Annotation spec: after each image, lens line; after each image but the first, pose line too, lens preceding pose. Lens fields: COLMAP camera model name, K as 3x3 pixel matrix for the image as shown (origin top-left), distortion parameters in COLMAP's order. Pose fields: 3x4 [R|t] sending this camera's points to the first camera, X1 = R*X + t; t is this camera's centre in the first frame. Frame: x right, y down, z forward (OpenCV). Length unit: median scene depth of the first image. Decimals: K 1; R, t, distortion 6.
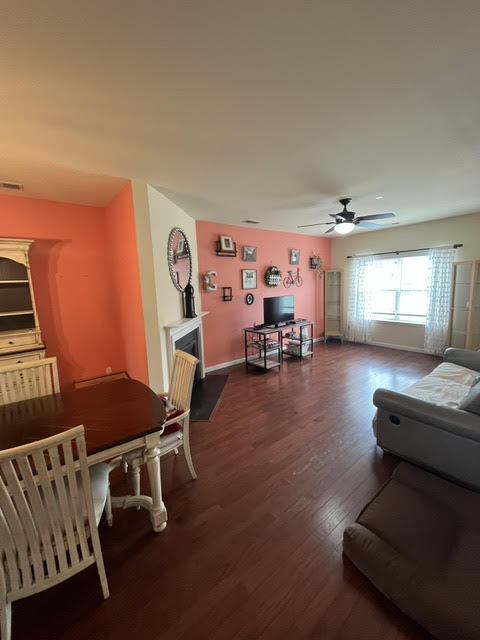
lens RADIAL K [[259.8, 0, 240.0], [0, 259.8, 320.0], [0, 0, 1]] dist [-0.001430, -0.000340]
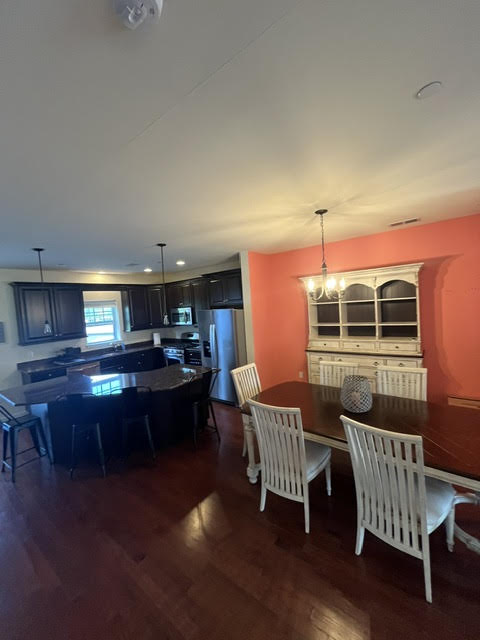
lens RADIAL K [[259.8, 0, 240.0], [0, 259.8, 320.0], [0, 0, 1]] dist [-0.001430, -0.000340]
pose [[0.254108, 0.077088, -0.964099, 0.148868], [-0.080592, 0.995040, 0.058320, -0.067702], [0.963812, 0.062879, 0.259060, -0.076985]]
